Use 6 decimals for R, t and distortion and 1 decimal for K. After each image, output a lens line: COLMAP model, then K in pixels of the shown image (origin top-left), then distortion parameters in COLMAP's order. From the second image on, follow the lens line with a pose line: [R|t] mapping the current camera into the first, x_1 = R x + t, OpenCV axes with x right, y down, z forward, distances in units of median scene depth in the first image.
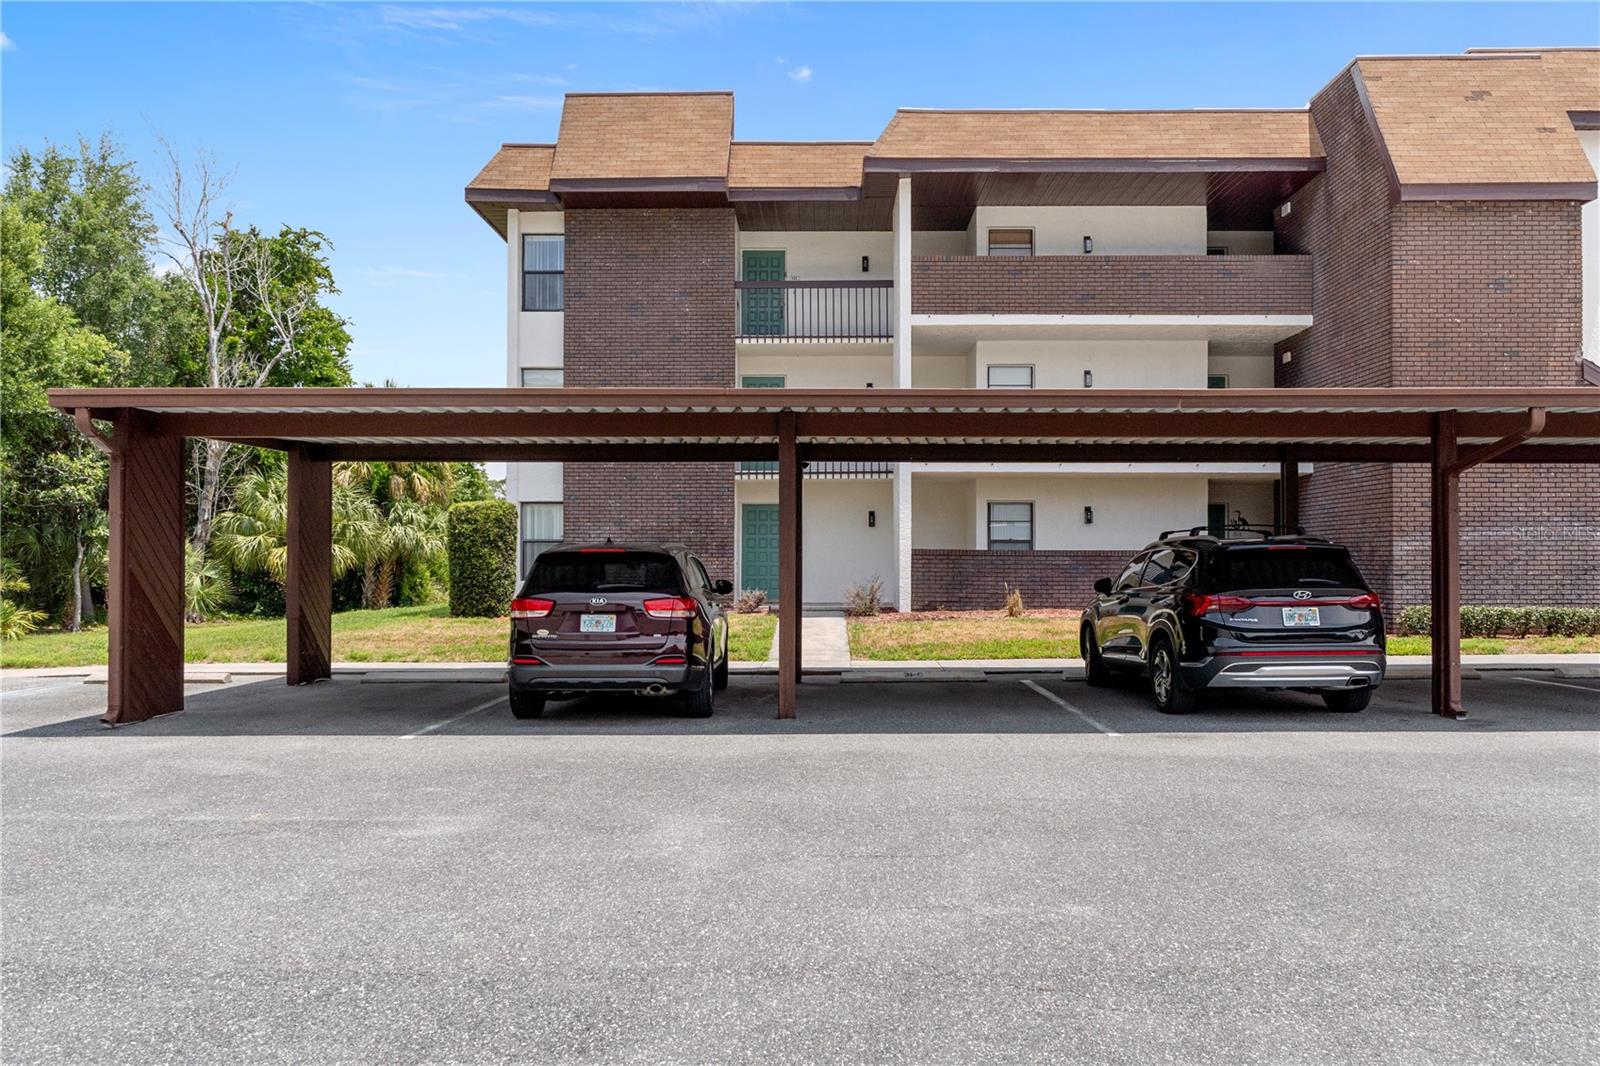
lens RADIAL K [[1191.7, 0, 800.0], [0, 1191.7, 533.0], [0, 0, 1]] dist [-0.002584, -0.000668]
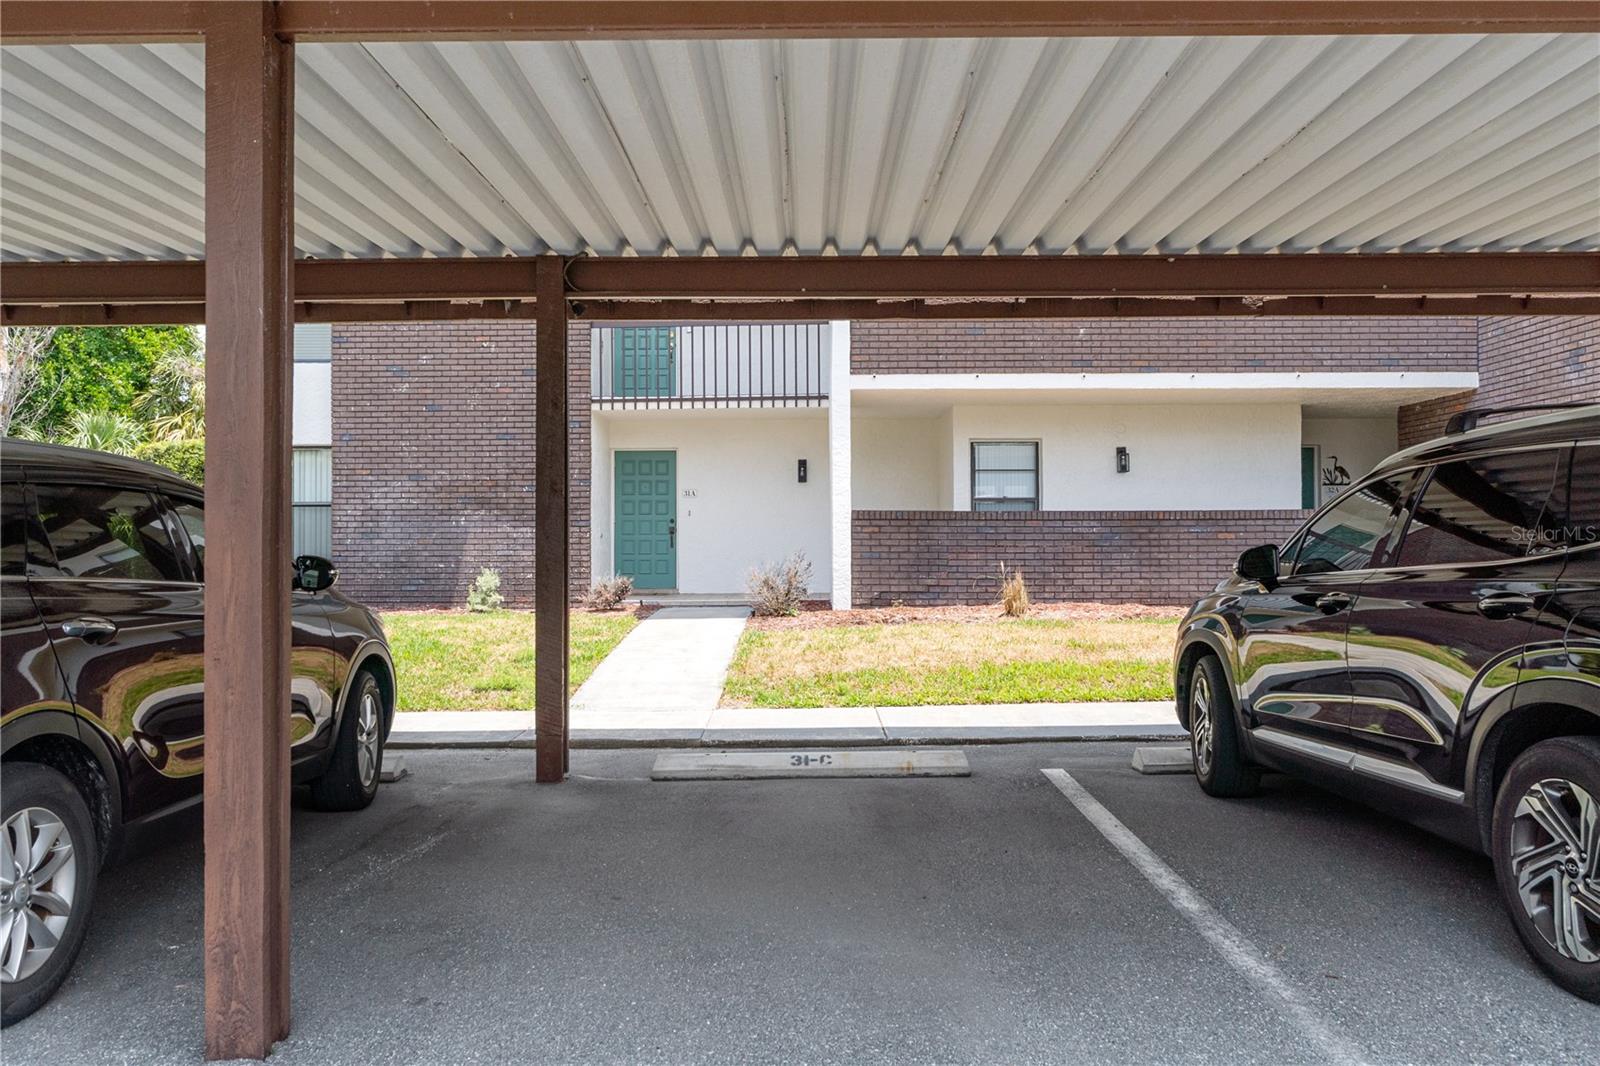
lens RADIAL K [[1191.7, 0, 800.0], [0, 1191.7, 533.0], [0, 0, 1]] dist [-0.002584, -0.000668]
pose [[0.999882, -0.006310, 0.014005, 0.056700], [0.006109, 0.999879, 0.014282, 0.016379], [-0.014094, -0.014195, 0.999800, 0.362107]]
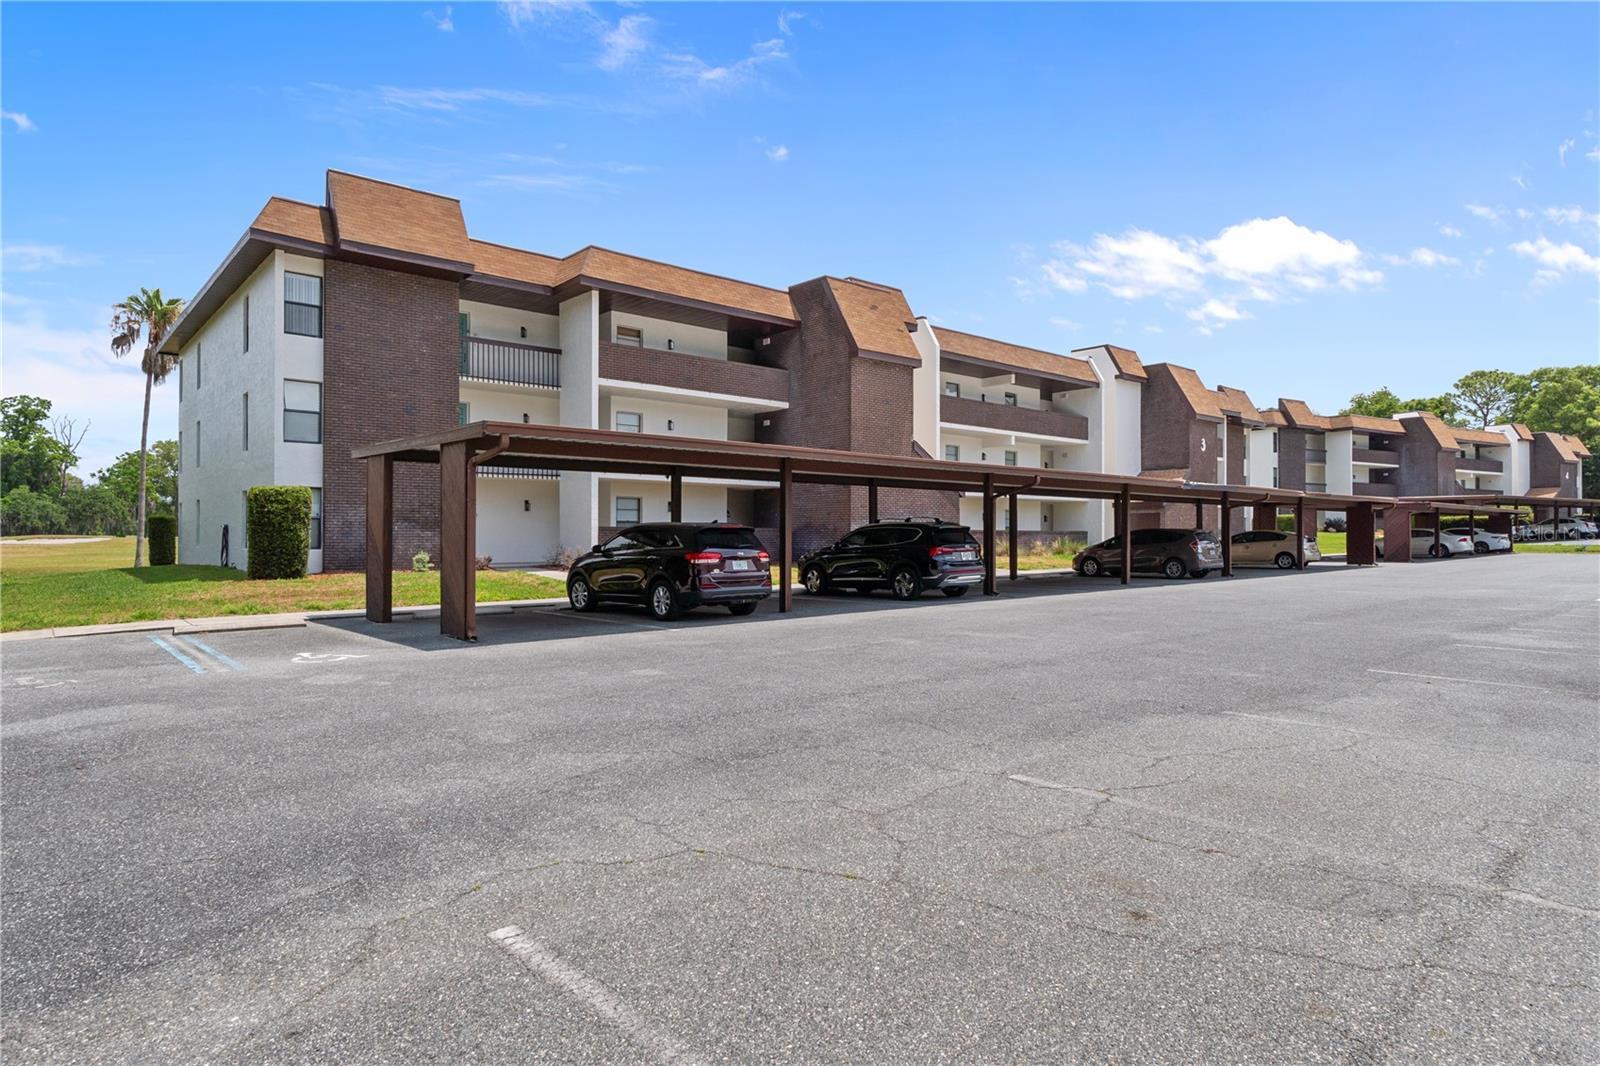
lens RADIAL K [[895.6, 0, 791.2], [0, 895.6, 525.7], [0, 0, 1]] dist [0.000059, -0.000107]
pose [[0.746077, 0.006407, 0.665829, -0.503067], [-0.014648, 0.999870, 0.006792, 0.000781], [-0.665699, -0.014820, 0.746073, -0.057828]]
